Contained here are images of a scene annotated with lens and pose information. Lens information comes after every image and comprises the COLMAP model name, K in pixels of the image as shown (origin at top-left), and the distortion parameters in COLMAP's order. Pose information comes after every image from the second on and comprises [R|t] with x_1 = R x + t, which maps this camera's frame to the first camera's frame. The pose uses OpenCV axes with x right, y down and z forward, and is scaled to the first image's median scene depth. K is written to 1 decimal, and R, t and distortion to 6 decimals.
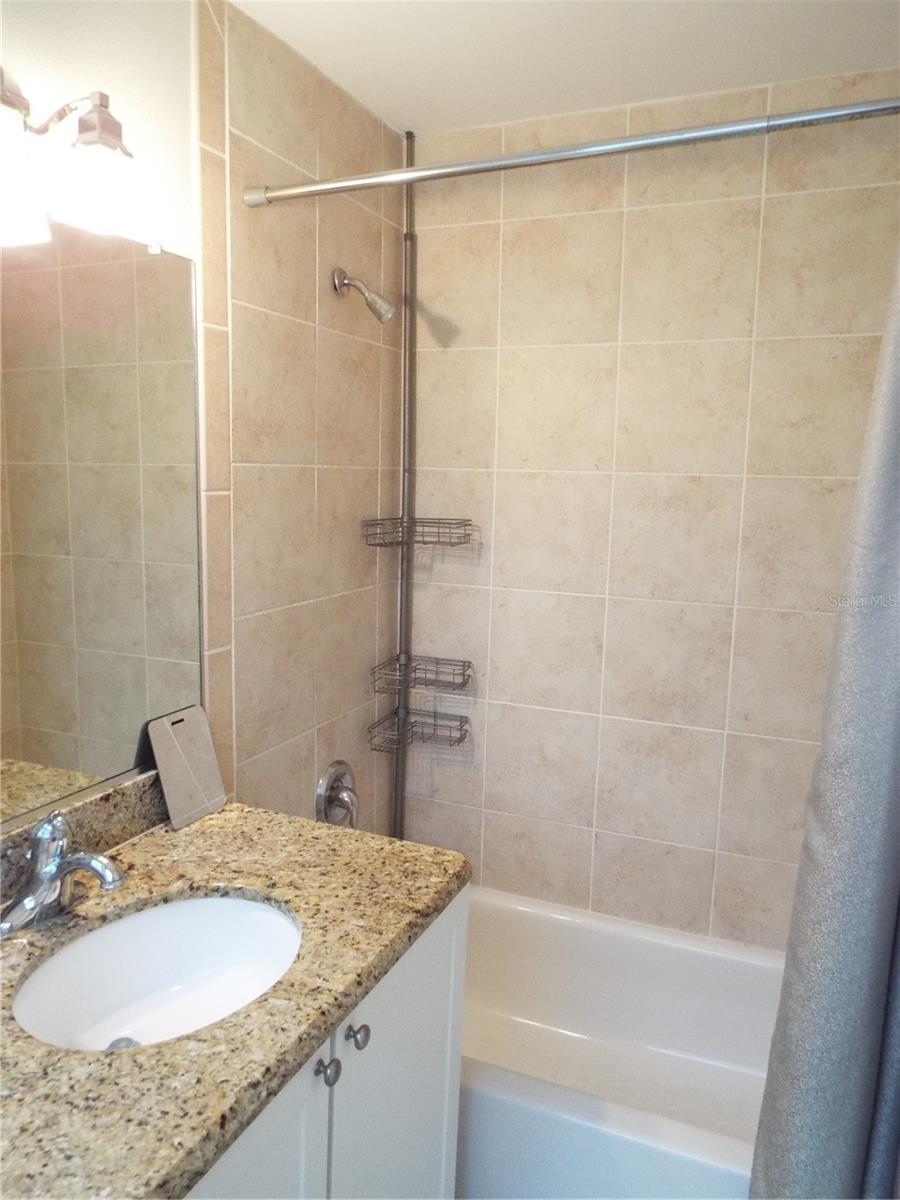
lens RADIAL K [[864.2, 0, 441.8], [0, 864.2, 605.5], [0, 0, 1]] dist [0.002169, -0.002309]
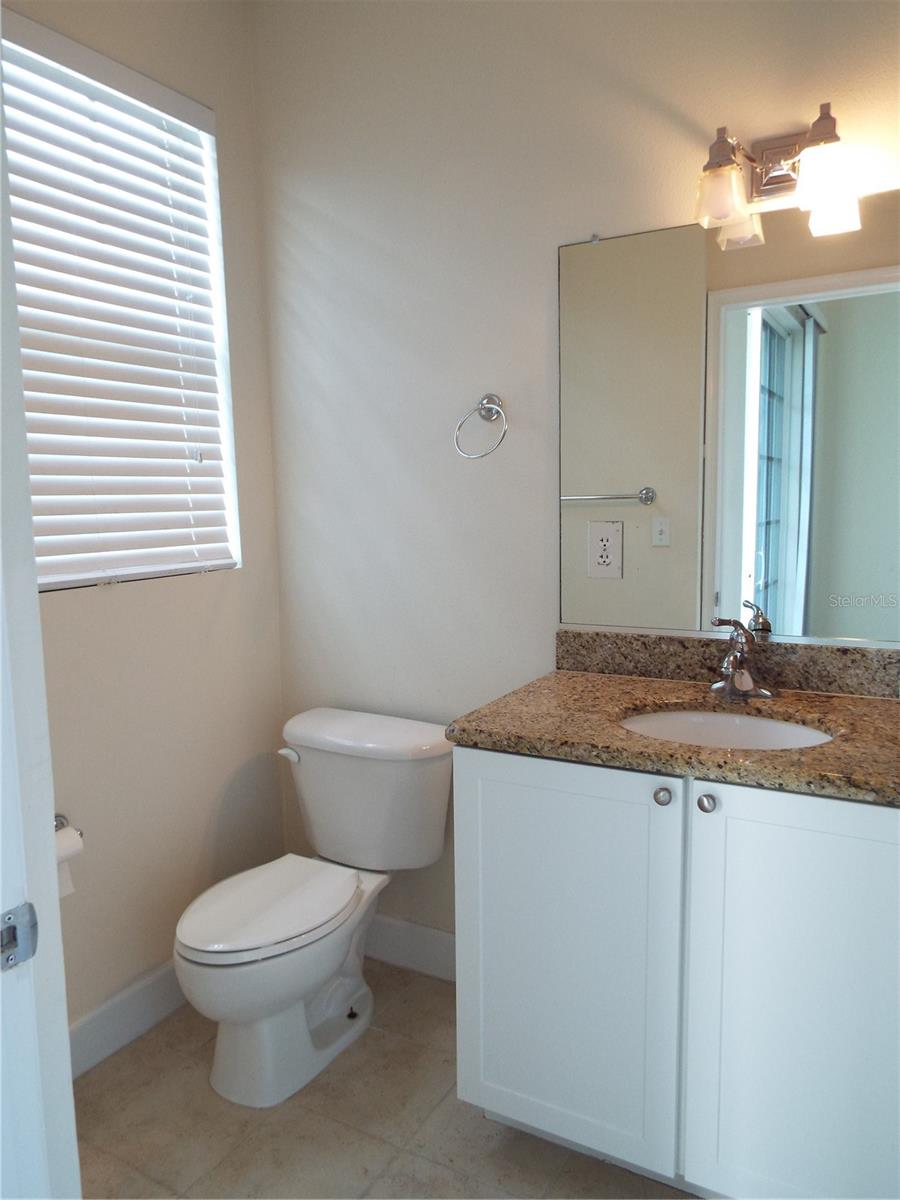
lens RADIAL K [[864.2, 0, 441.8], [0, 864.2, 605.5], [0, 0, 1]] dist [0.002169, -0.002309]
pose [[-0.105811, 0.101208, -0.989222, 1.007632], [-0.130871, 0.984736, 0.114748, 0.099888], [0.985737, 0.141603, -0.090951, 0.588723]]
